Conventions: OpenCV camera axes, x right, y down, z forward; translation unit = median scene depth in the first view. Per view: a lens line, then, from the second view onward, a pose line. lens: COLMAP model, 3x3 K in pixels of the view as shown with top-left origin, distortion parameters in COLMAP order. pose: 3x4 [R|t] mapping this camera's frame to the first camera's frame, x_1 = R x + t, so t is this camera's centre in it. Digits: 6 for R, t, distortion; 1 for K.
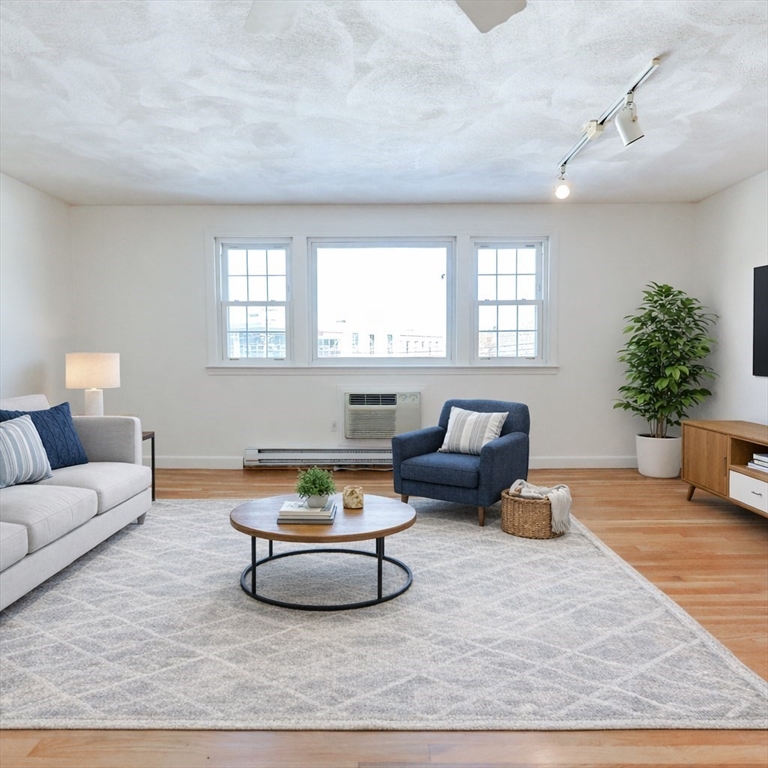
lens RADIAL K [[492.6, 0, 383.7], [0, 492.6, 385.3], [0, 0, 1]] dist [0.010897, 0.001917]
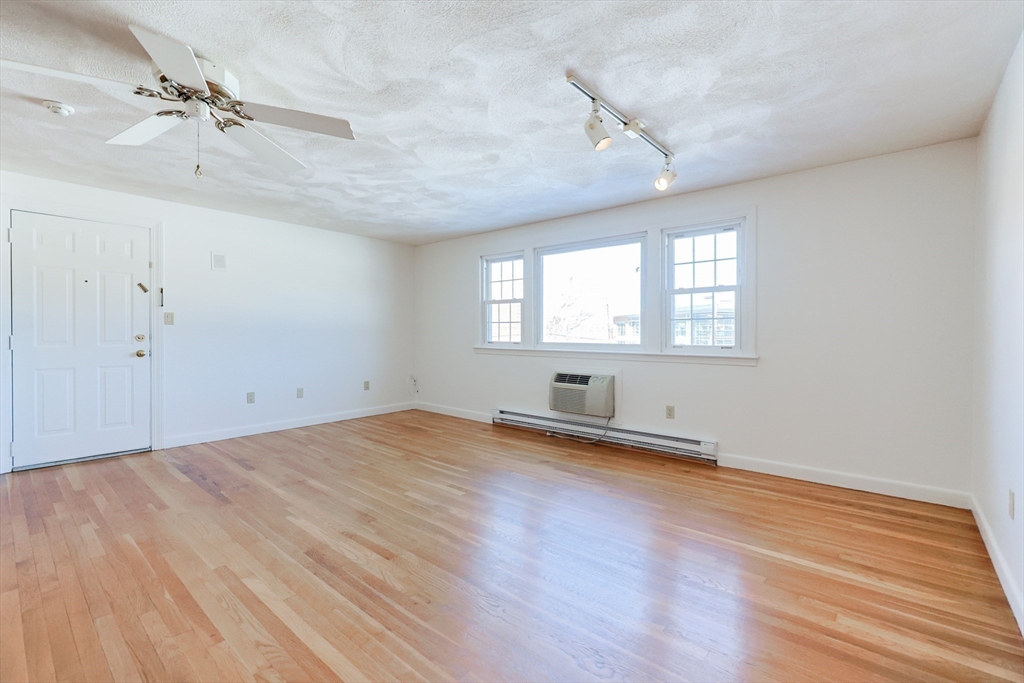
lens RADIAL K [[438.1, 0, 521.4], [0, 438.1, 339.0], [0, 0, 1]] dist [0.011481, 0.001919]
pose [[0.774494, 0.014866, -0.632406, 0.533946], [-0.048465, 0.998180, -0.035890, -0.022752], [0.630722, 0.058445, 0.773805, 0.111073]]
